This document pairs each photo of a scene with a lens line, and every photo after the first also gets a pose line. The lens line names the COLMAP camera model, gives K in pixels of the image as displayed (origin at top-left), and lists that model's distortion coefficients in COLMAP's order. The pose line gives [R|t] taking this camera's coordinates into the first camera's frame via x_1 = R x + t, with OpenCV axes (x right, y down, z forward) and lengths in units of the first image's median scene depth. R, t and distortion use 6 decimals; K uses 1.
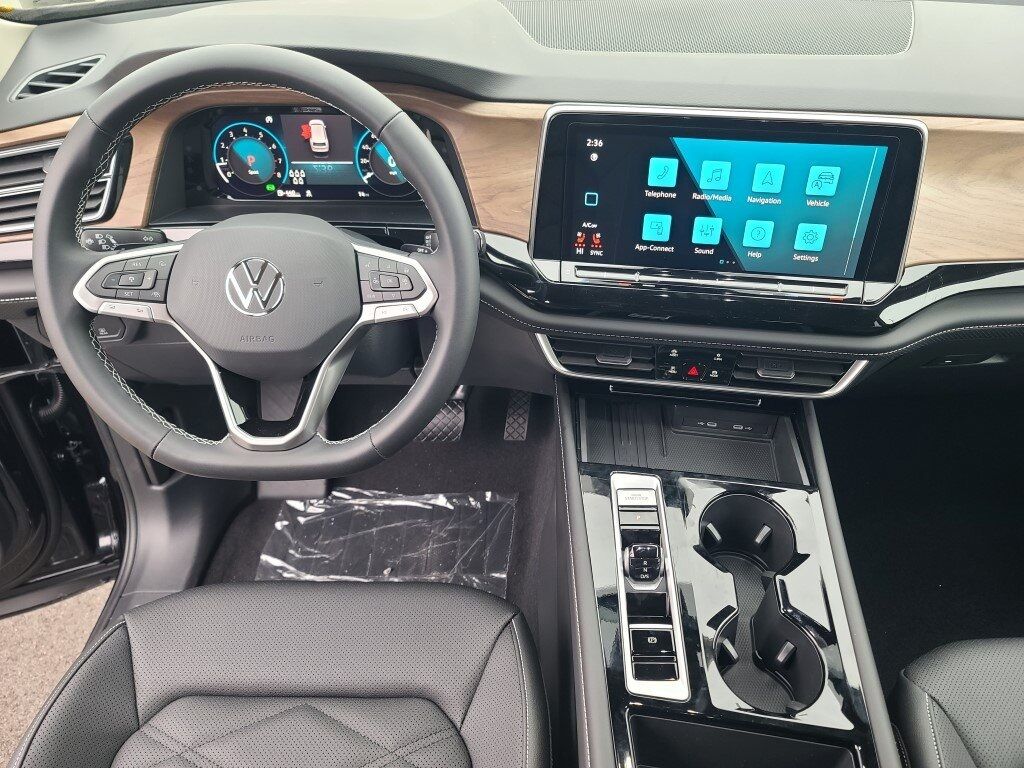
lens RADIAL K [[784.0, 0, 512.0], [0, 784.0, 384.0], [0, 0, 1]] dist [0.057827, -0.040474]
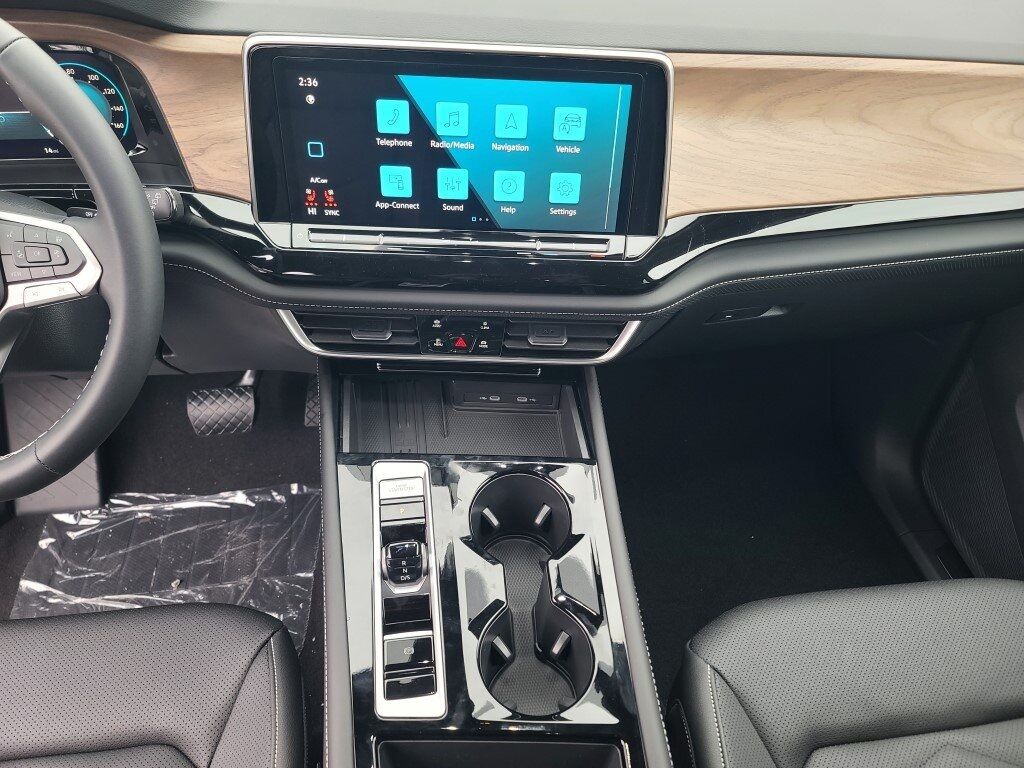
lens RADIAL K [[784.0, 0, 512.0], [0, 784.0, 384.0], [0, 0, 1]] dist [0.057827, -0.040474]
pose [[0.985908, -0.066949, 0.153307, 0.151892], [0.061004, 0.997204, 0.043160, -0.004275], [-0.155768, -0.033199, 0.987236, 0.102773]]
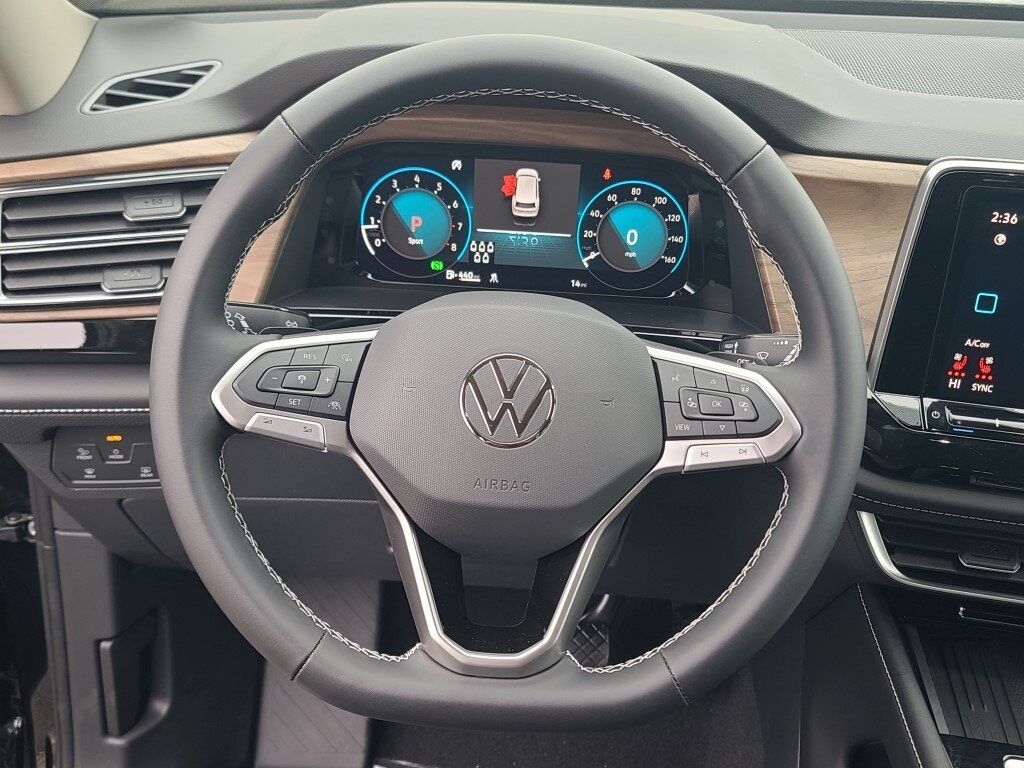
lens RADIAL K [[1163.2, 0, 512.0], [0, 1163.2, 384.0], [0, 0, 1]] dist [0.001219, 0.339735]
pose [[0.998156, 0.059625, 0.011357, -0.269290], [-0.056200, 0.978562, -0.198136, 0.035909], [-0.022928, 0.197132, 0.980109, 0.085316]]
